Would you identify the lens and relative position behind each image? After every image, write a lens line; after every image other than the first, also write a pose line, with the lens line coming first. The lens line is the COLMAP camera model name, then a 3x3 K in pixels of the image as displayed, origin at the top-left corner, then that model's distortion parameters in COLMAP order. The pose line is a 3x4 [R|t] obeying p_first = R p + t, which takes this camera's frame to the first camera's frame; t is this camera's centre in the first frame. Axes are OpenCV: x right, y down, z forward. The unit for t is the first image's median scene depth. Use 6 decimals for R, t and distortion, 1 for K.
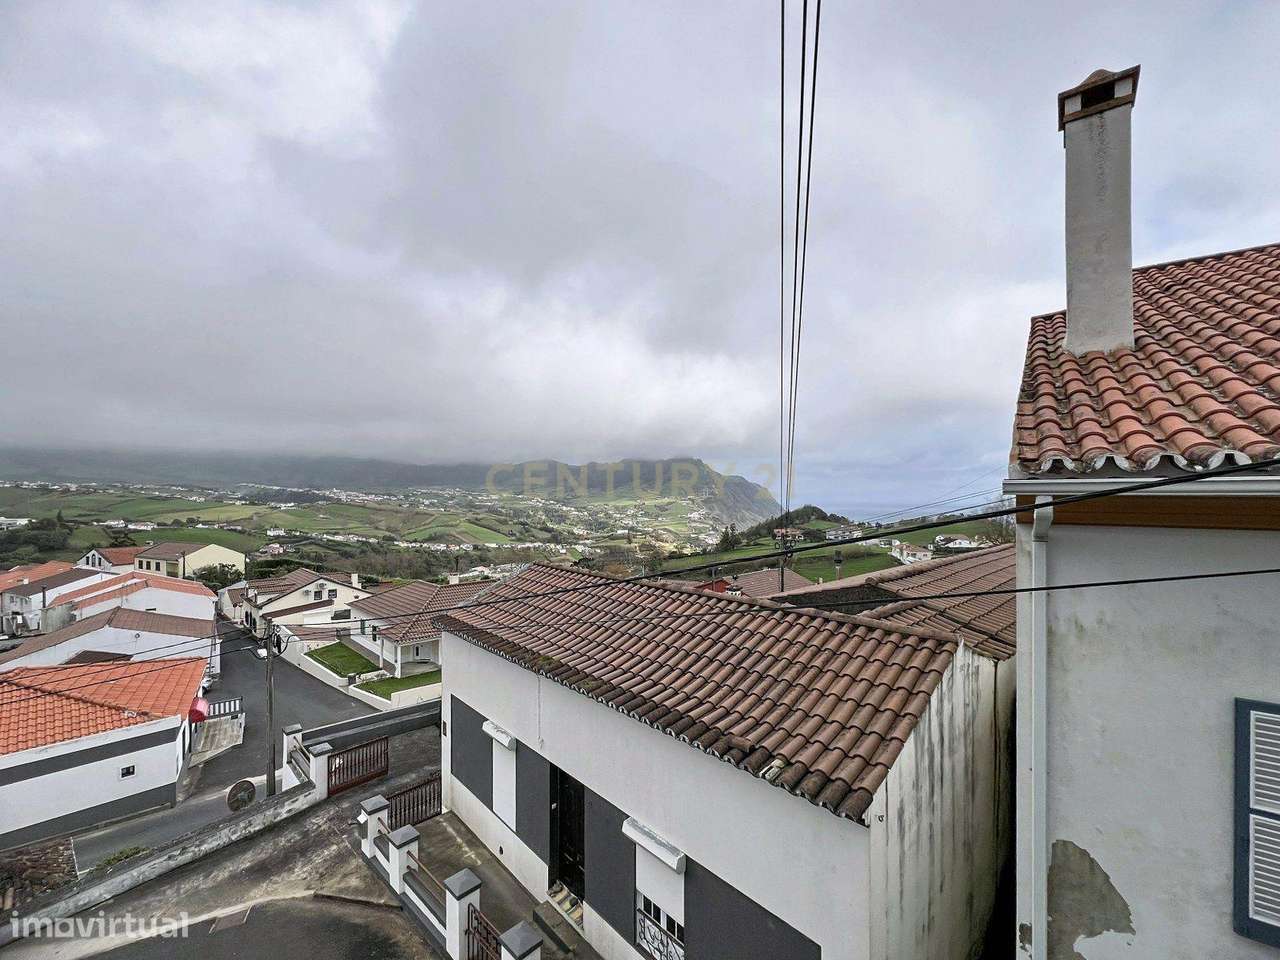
lens RADIAL K [[533.1, 0, 640.2], [0, 533.1, 497.2], [0, 0, 1]] dist [0.000533, 0.000153]
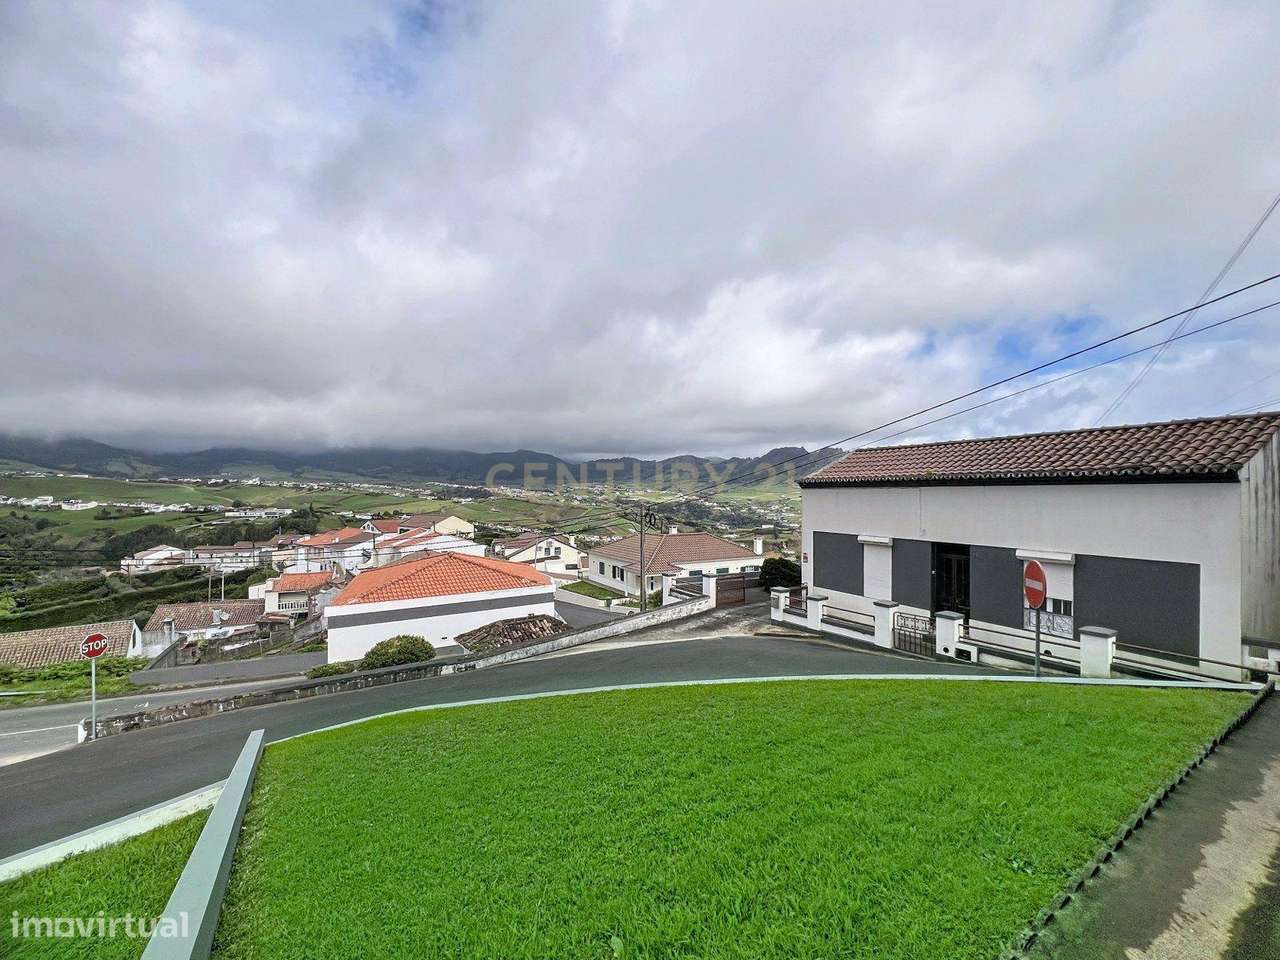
lens RADIAL K [[533.1, 0, 640.2], [0, 533.1, 497.2], [0, 0, 1]] dist [0.000533, 0.000153]
pose [[0.965963, -0.002857, -0.258663, -0.063196], [0.004537, 0.999972, 0.005898, 0.038761], [0.258639, -0.006871, 0.965949, -0.074945]]
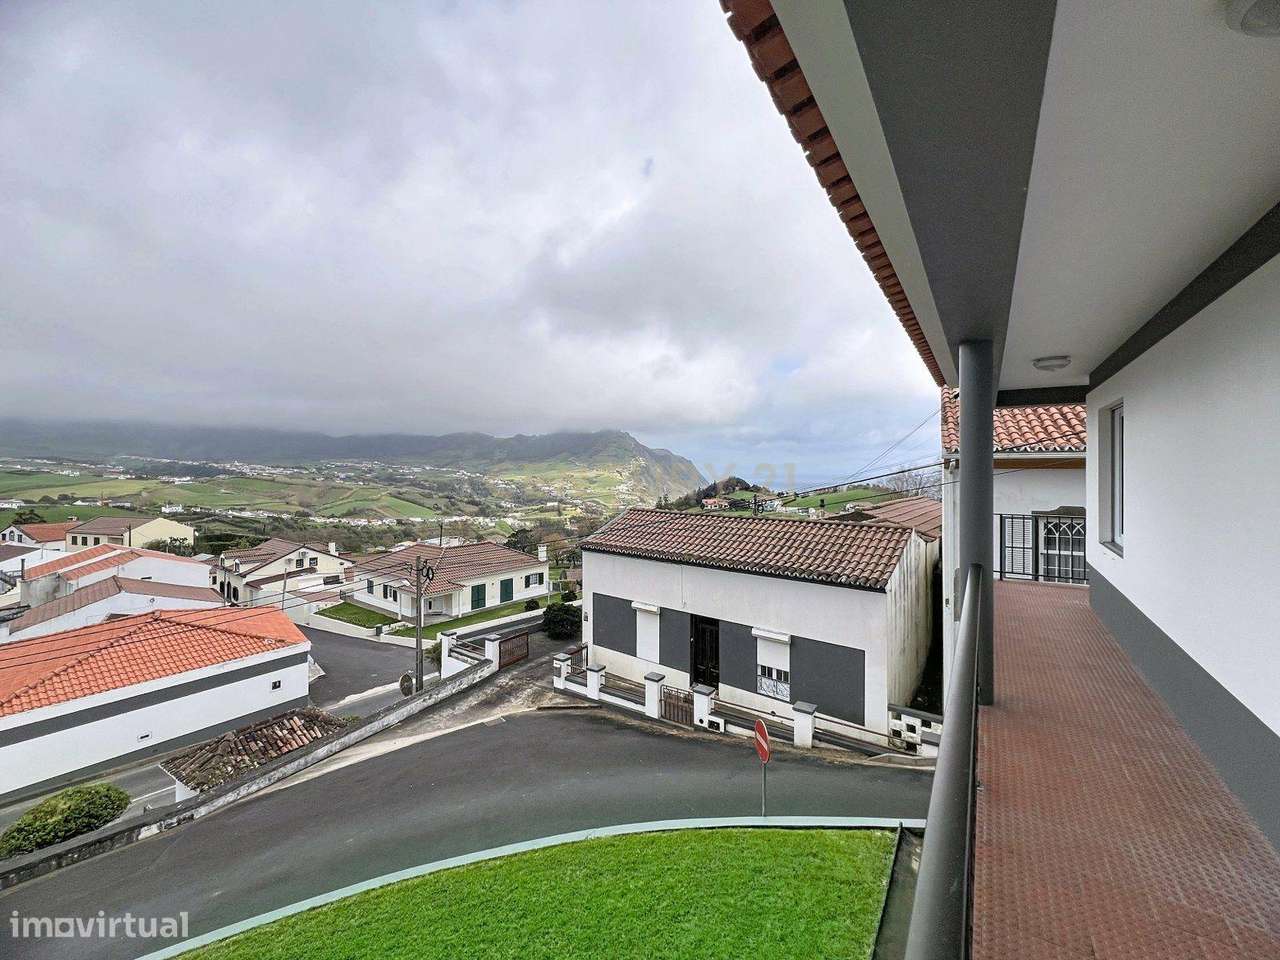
lens RADIAL K [[527.4, 0, 640.1], [0, 527.4, 466.6], [0, 0, 1]] dist [-0.000003, 0.000565]
pose [[0.990454, -0.001910, 0.137829, -0.062411], [0.002738, 0.999979, -0.005814, 0.002318], [-0.137815, 0.006136, 0.990439, -0.076269]]
